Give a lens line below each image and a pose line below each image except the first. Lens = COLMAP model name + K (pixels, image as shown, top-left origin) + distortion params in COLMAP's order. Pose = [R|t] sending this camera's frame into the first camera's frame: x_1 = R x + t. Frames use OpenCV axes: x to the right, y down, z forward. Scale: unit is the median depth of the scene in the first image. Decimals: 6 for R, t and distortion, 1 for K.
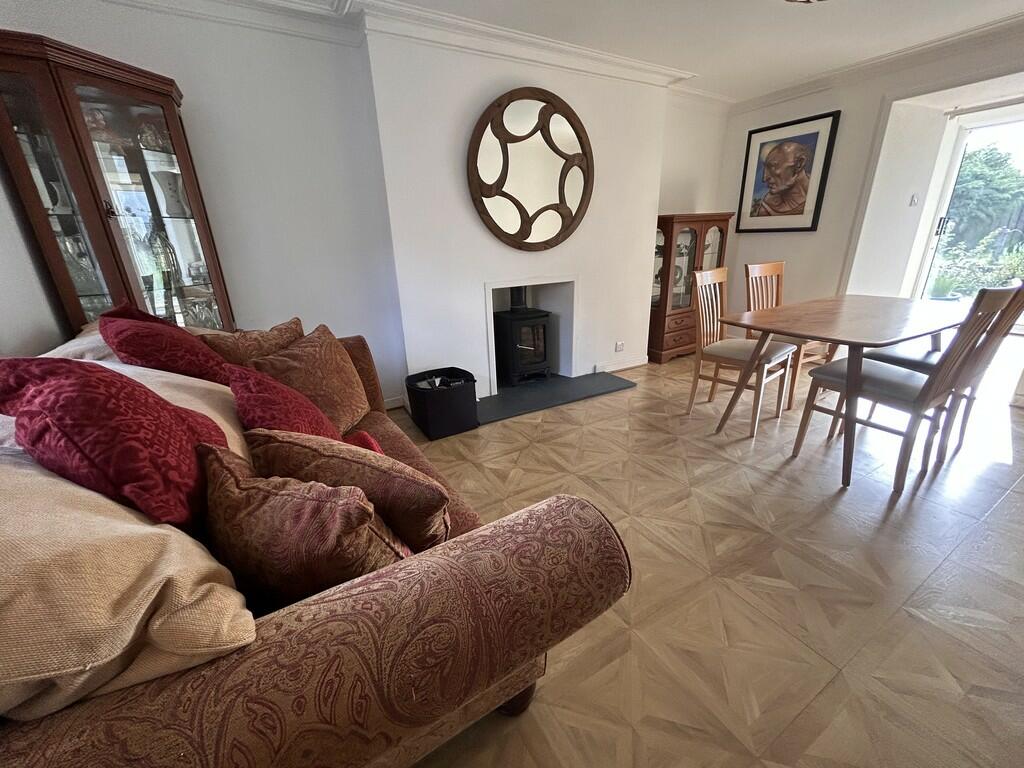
lens RADIAL K [[412.2, 0, 515.9], [0, 412.2, 385.0], [0, 0, 1]] dist [-0.003135, 0.000863]
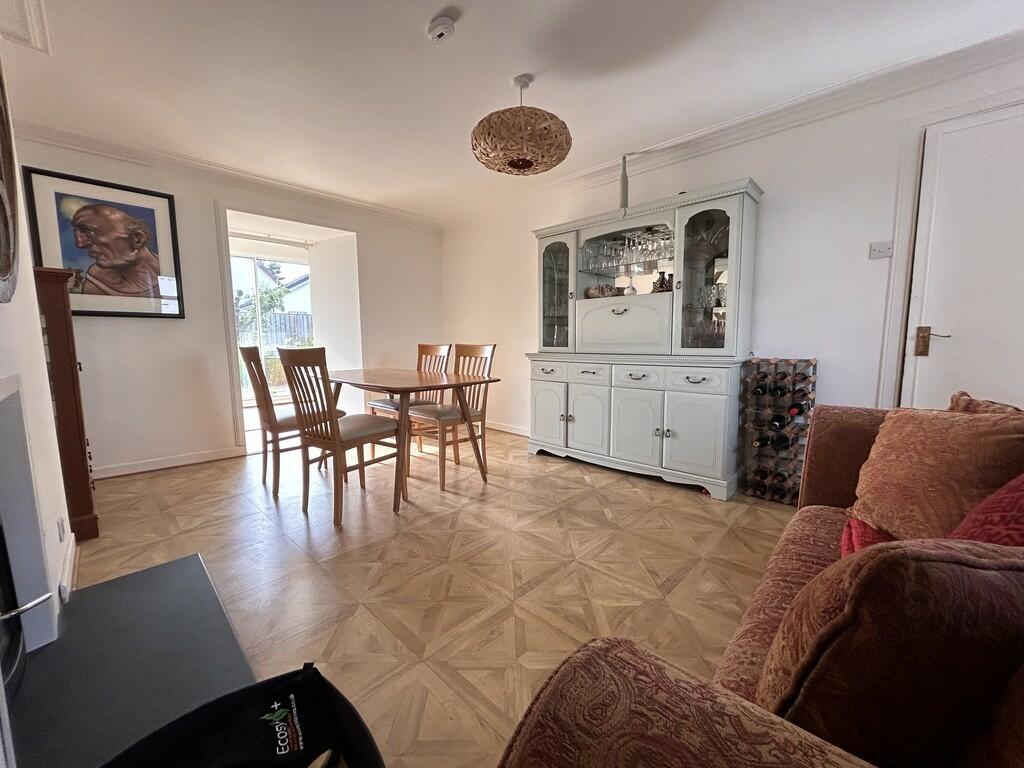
lens RADIAL K [[412.2, 0, 510.6], [0, 412.2, 381.3], [0, 0, 1]] dist [-0.003135, 0.000863]
pose [[-0.271008, -0.066507, 0.960277, -0.325328], [0.340513, 0.926480, 0.160266, -0.158690], [-0.900336, 0.370420, -0.228437, 0.646604]]
